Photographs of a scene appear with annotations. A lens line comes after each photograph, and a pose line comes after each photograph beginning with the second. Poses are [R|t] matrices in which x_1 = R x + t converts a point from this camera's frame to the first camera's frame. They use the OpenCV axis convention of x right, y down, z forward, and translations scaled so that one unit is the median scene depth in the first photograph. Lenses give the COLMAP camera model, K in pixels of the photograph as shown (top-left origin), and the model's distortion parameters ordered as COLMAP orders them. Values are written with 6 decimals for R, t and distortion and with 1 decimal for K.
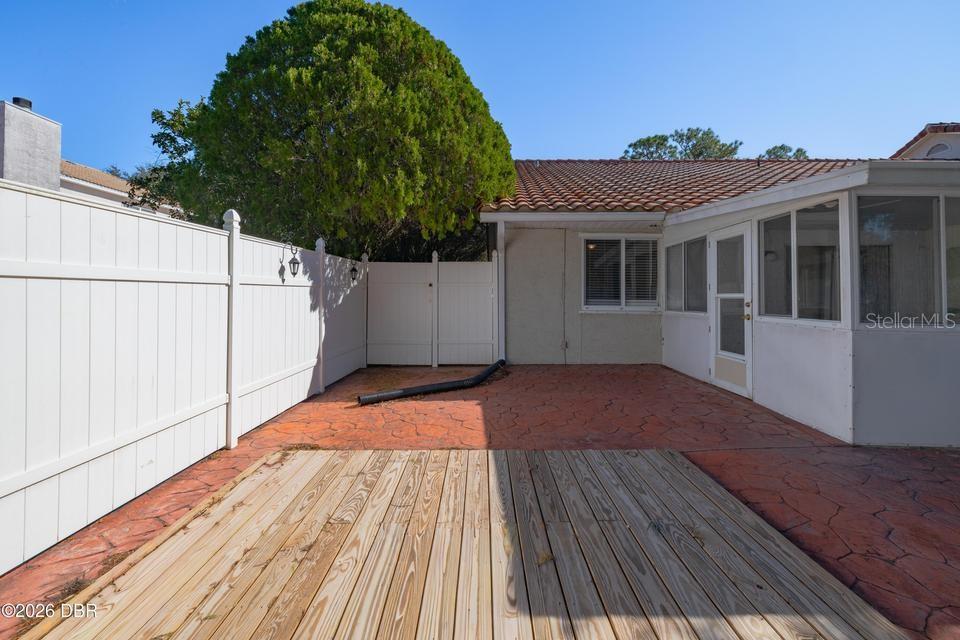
lens RADIAL K [[390.1, 0, 482.0], [0, 390.1, 292.8], [0, 0, 1]] dist [0.000041, 0.000031]
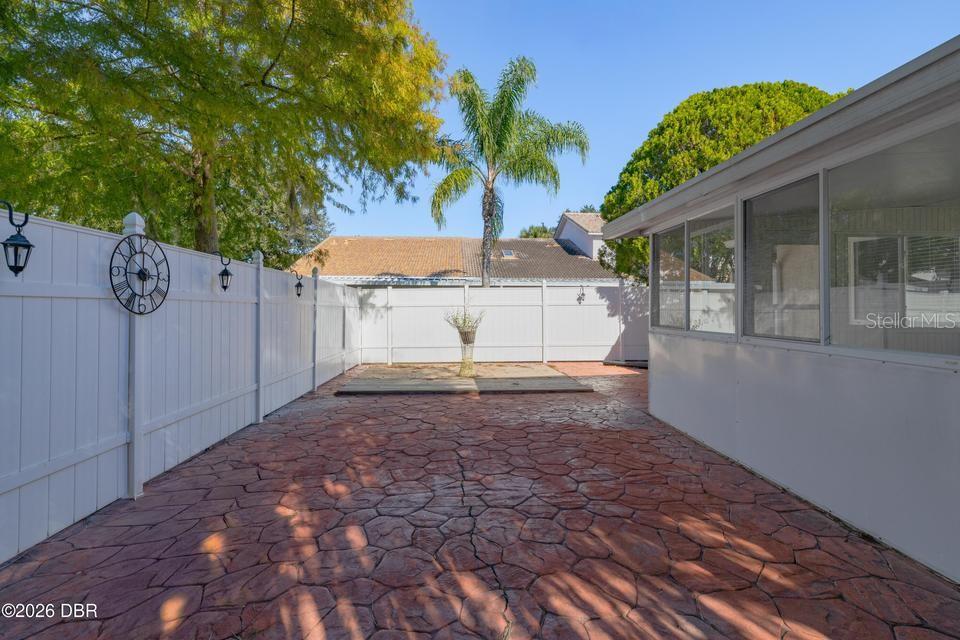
lens RADIAL K [[406.5, 0, 483.1], [0, 406.5, 323.6], [0, 0, 1]] dist [-0.000218, 0.000054]
pose [[0.074730, 0.027908, -0.996813, 2.862855], [0.010987, 0.999525, 0.028807, 0.028082], [0.997143, -0.013105, 0.074388, 0.444024]]
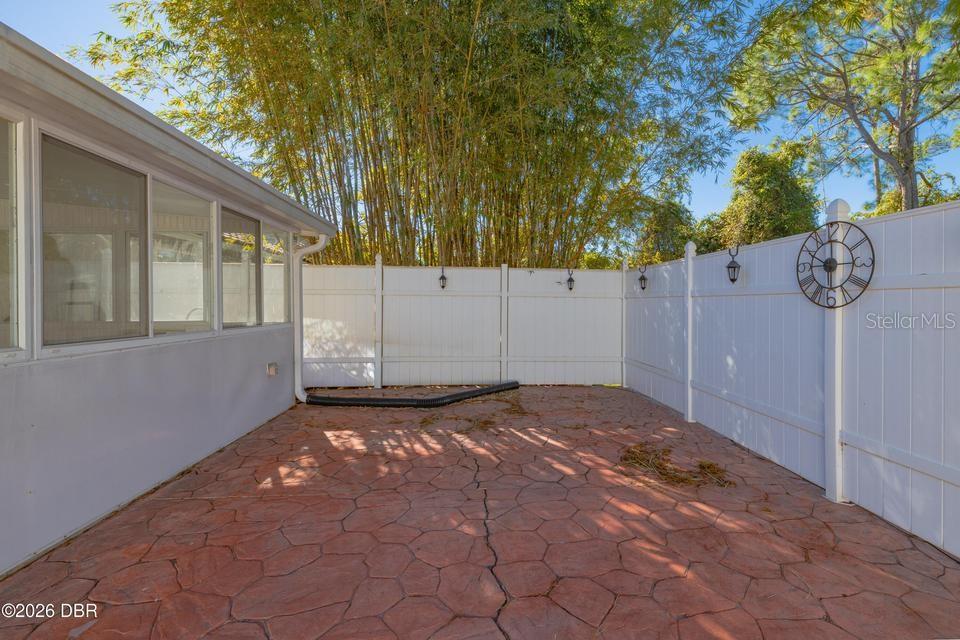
lens RADIAL K [[409.9, 0, 480.3], [0, 409.9, 303.2], [0, 0, 1]] dist [-0.025307, -0.000086]
pose [[-0.027767, -0.007864, 0.999583, 0.810246], [-0.009774, 0.999923, 0.007595, 0.014410], [-0.999567, -0.009559, -0.027842, 0.512466]]
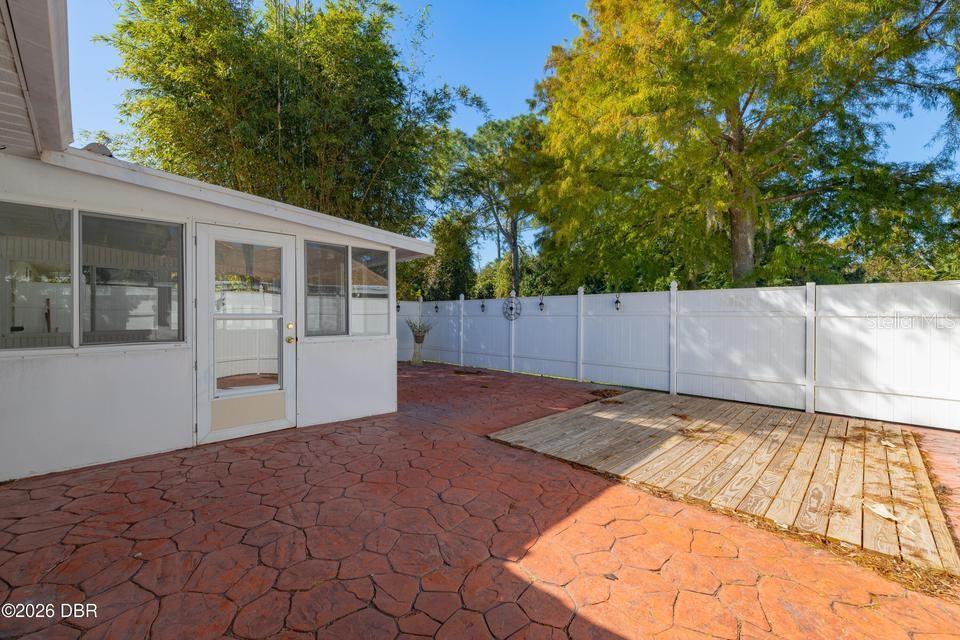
lens RADIAL K [[390.4, 0, 480.0], [0, 390.4, 320.0], [0, 0, 1]] dist [0.001050, 0.000098]
pose [[-0.700449, -0.013172, 0.713581, -0.494760], [-0.012624, 0.999902, 0.006066, 0.006392], [-0.713590, -0.004759, -0.700547, 2.235789]]
